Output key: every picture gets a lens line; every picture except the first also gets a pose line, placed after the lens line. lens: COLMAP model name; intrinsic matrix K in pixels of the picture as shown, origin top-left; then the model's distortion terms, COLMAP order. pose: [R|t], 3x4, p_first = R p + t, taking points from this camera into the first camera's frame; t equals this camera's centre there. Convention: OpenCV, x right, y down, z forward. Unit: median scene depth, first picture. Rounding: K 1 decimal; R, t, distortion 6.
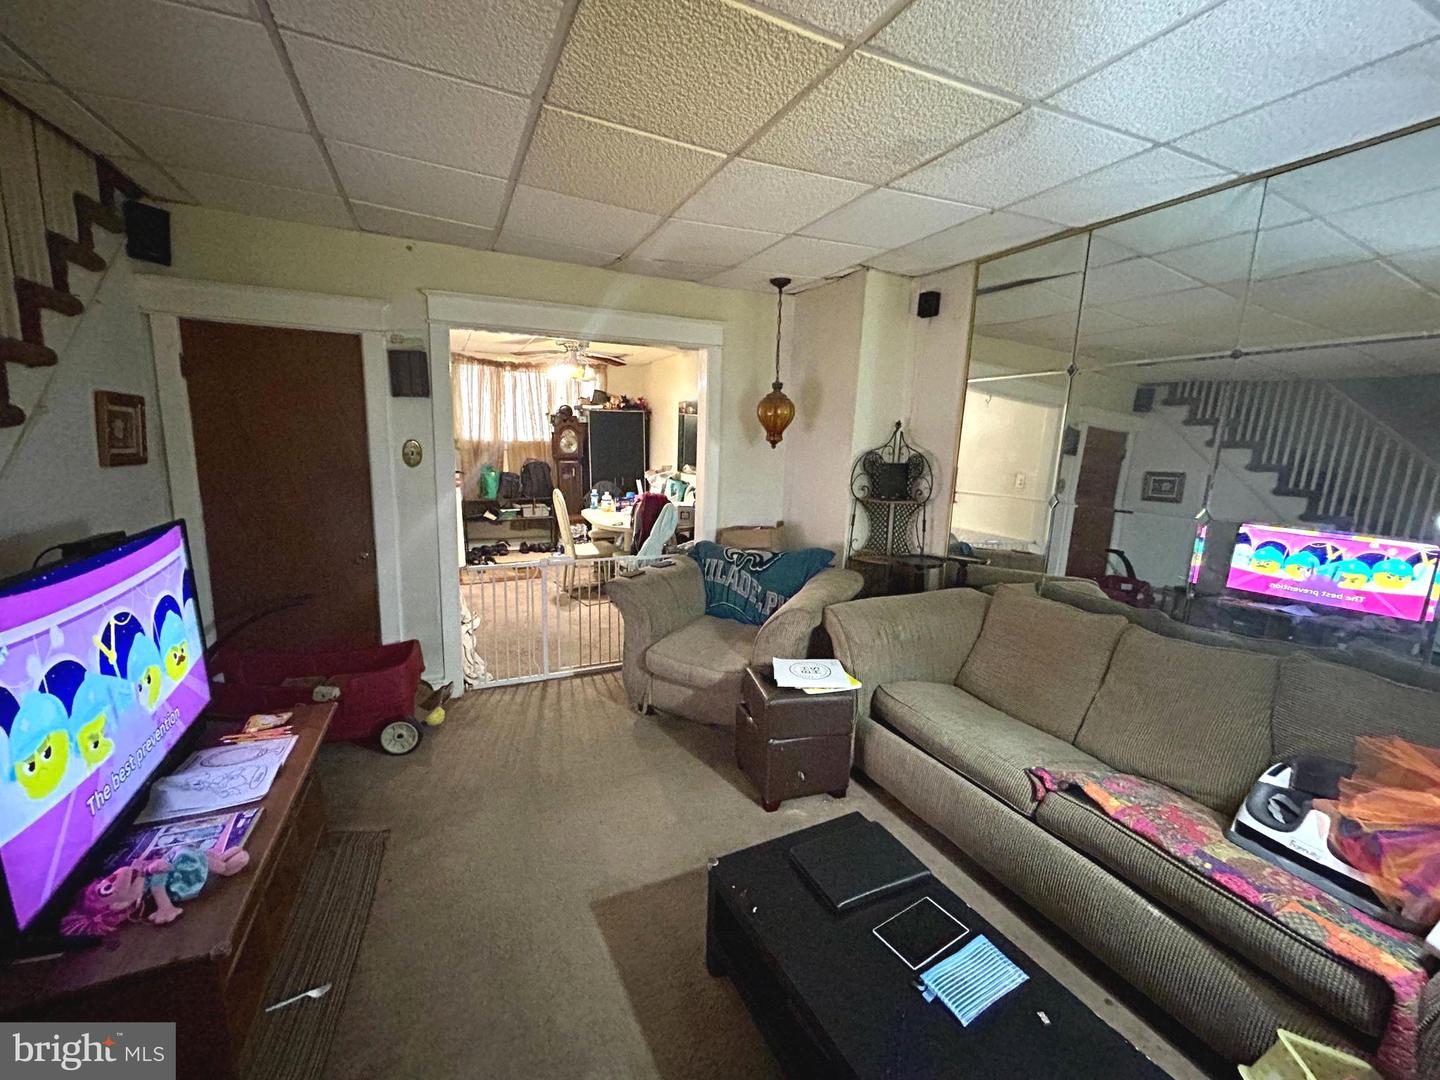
lens RADIAL K [[587.1, 0, 714.7], [0, 587.1, 539.7], [0, 0, 1]] dist [-0.001181, 0.000311]
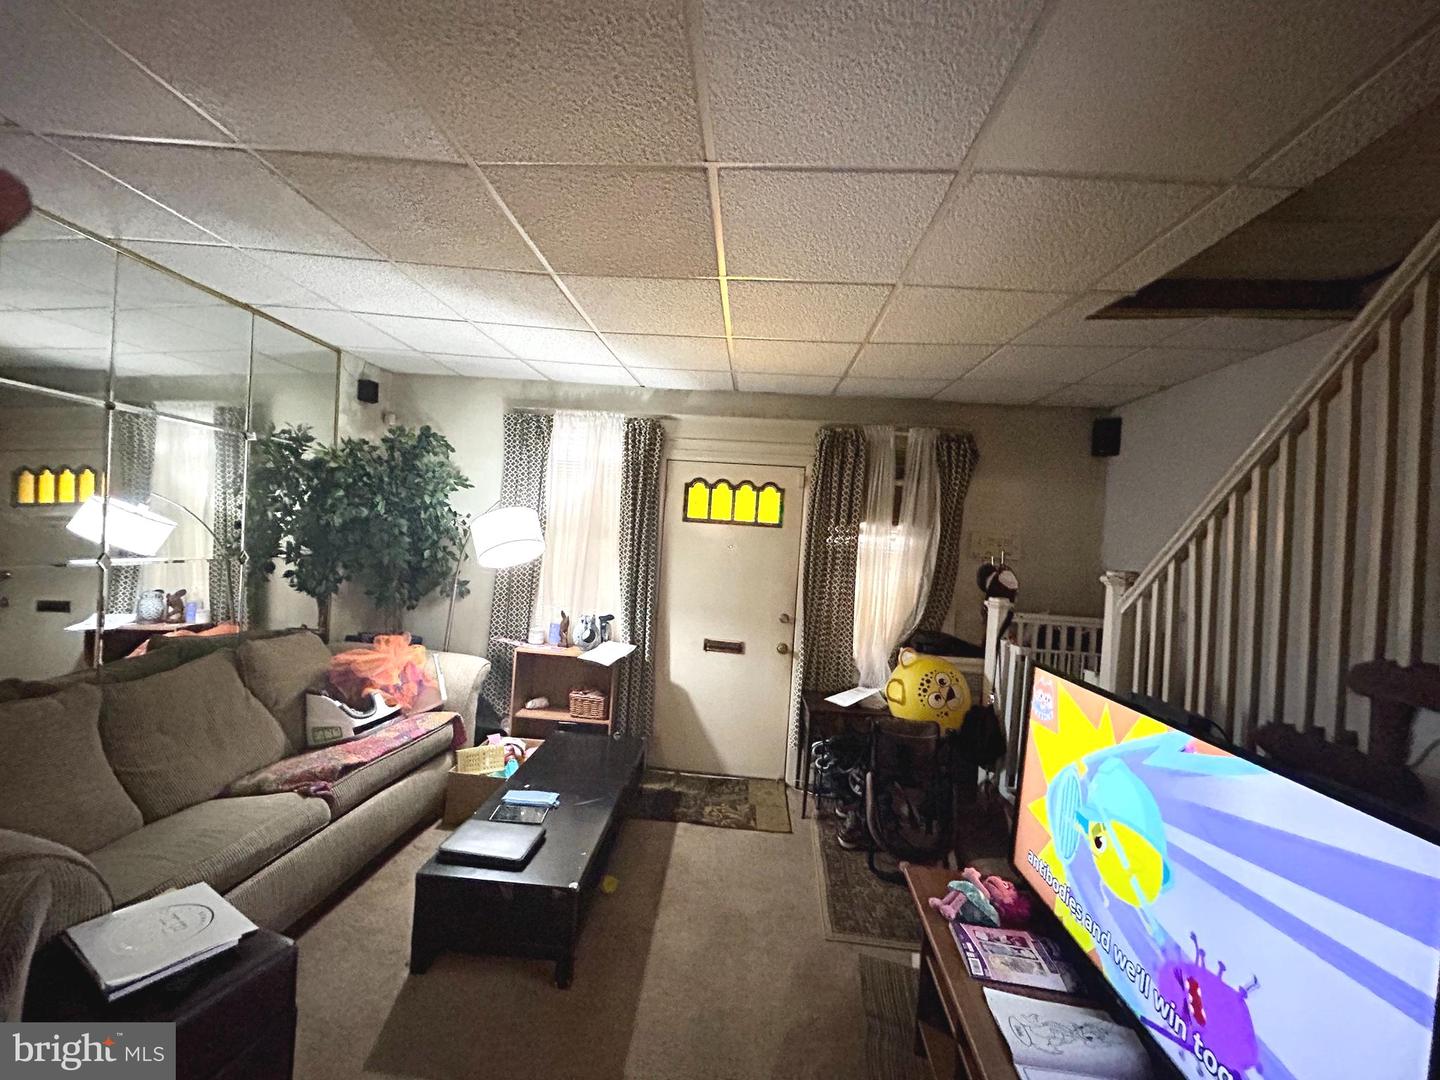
lens RADIAL K [[587.1, 0, 714.7], [0, 587.1, 539.7], [0, 0, 1]] dist [-0.001181, 0.000311]
pose [[-0.866167, -0.077204, 0.493755, -0.244809], [0.002234, 0.987387, 0.158308, -0.099693], [-0.499749, 0.138224, -0.855070, 0.558028]]
